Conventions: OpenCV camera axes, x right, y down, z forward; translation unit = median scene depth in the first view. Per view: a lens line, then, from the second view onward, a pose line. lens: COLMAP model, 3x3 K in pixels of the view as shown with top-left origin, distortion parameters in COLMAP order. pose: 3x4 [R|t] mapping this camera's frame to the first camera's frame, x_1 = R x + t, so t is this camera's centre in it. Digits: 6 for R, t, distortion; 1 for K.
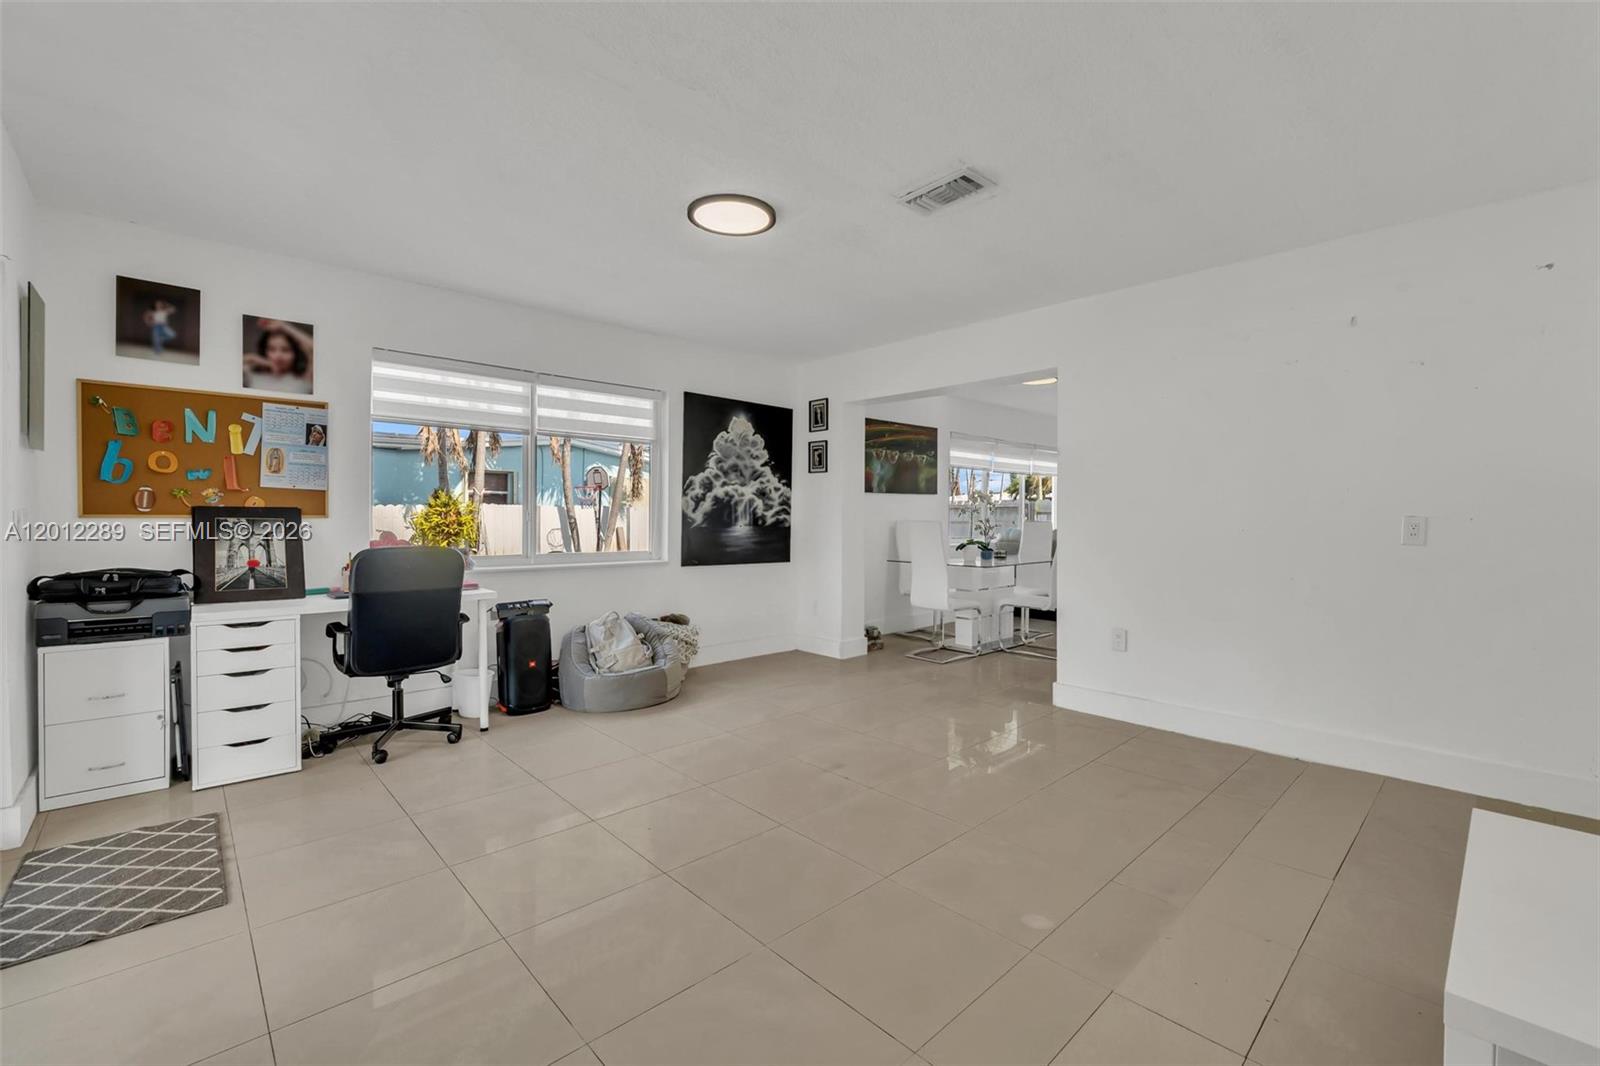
lens RADIAL K [[679.0, 0, 802.4], [0, 679.0, 526.0], [0, 0, 1]] dist [0.001912, -0.000684]
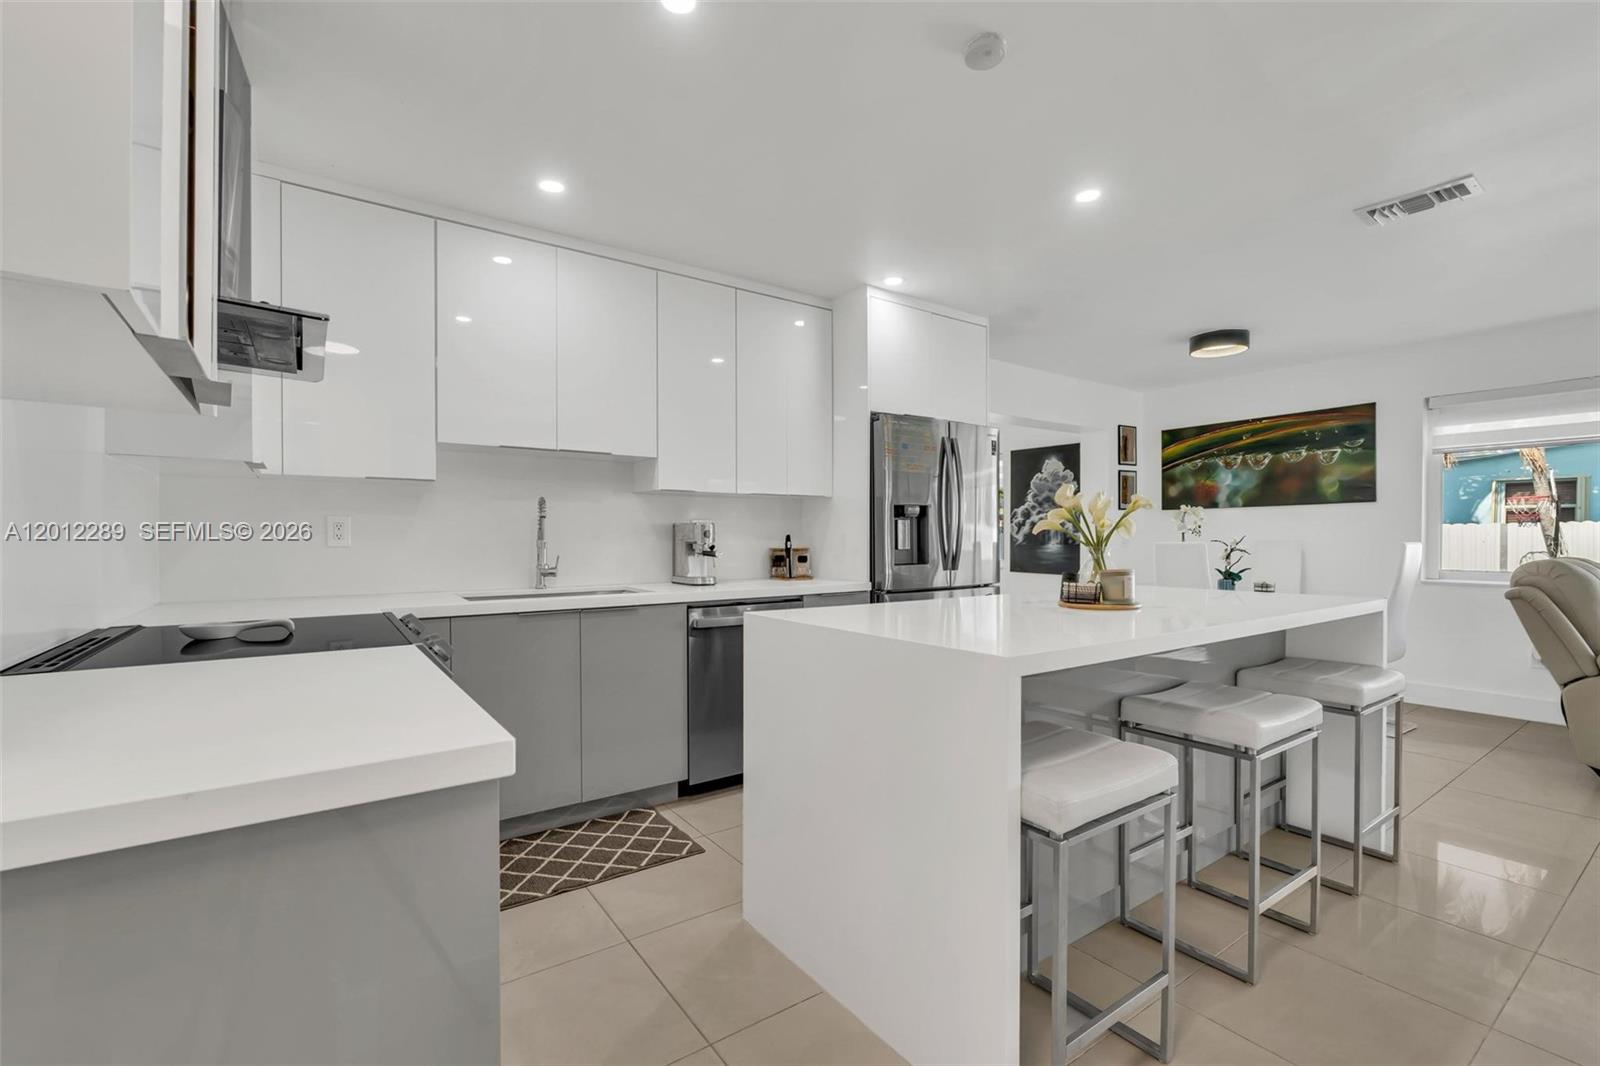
lens RADIAL K [[679.0, 0, 793.9], [0, 679.0, 537.6], [0, 0, 1]] dist [0.001912, -0.000684]
pose [[-0.121895, -0.004198, -0.992534, 1.227813], [-0.010264, 0.999943, -0.002969, -0.003909], [0.992490, 0.009825, -0.121931, 0.672956]]
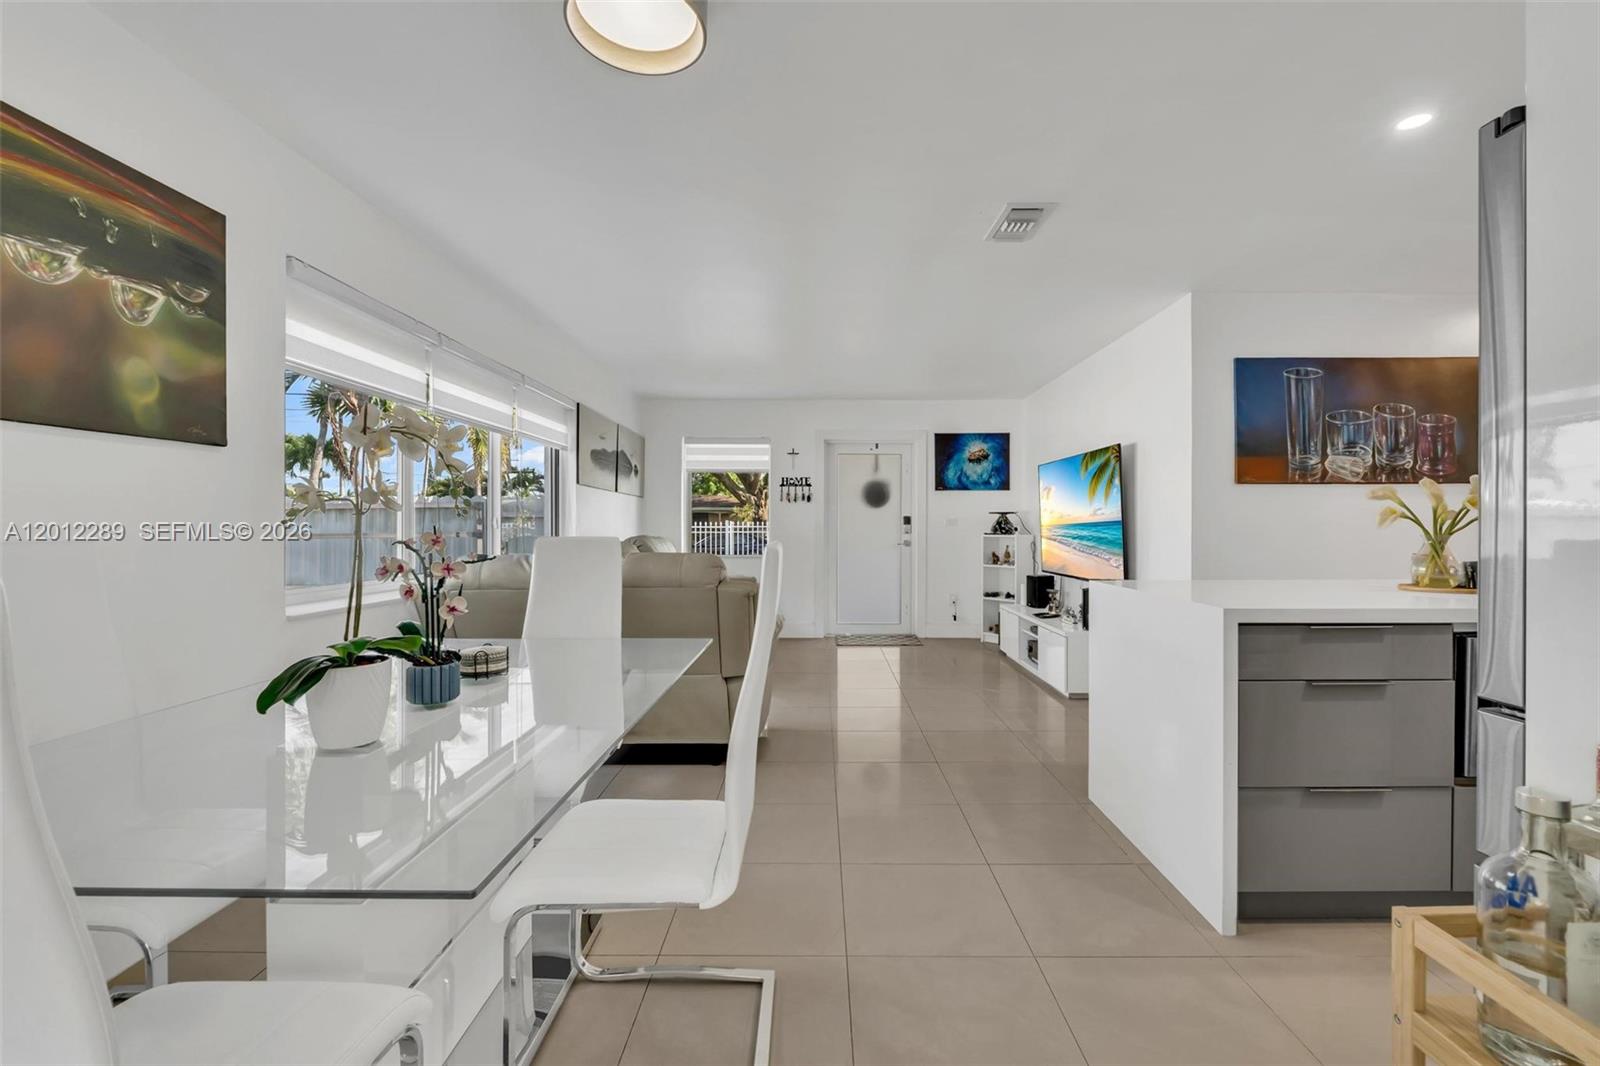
lens RADIAL K [[679.0, 0, 817.4], [0, 679.0, 531.5], [0, 0, 1]] dist [0.001912, -0.000684]
pose [[0.682808, -0.007212, 0.730563, 0.208816], [0.010669, 0.999943, -0.000100, -0.010443], [-0.730520, 0.007862, 0.682846, 0.815718]]
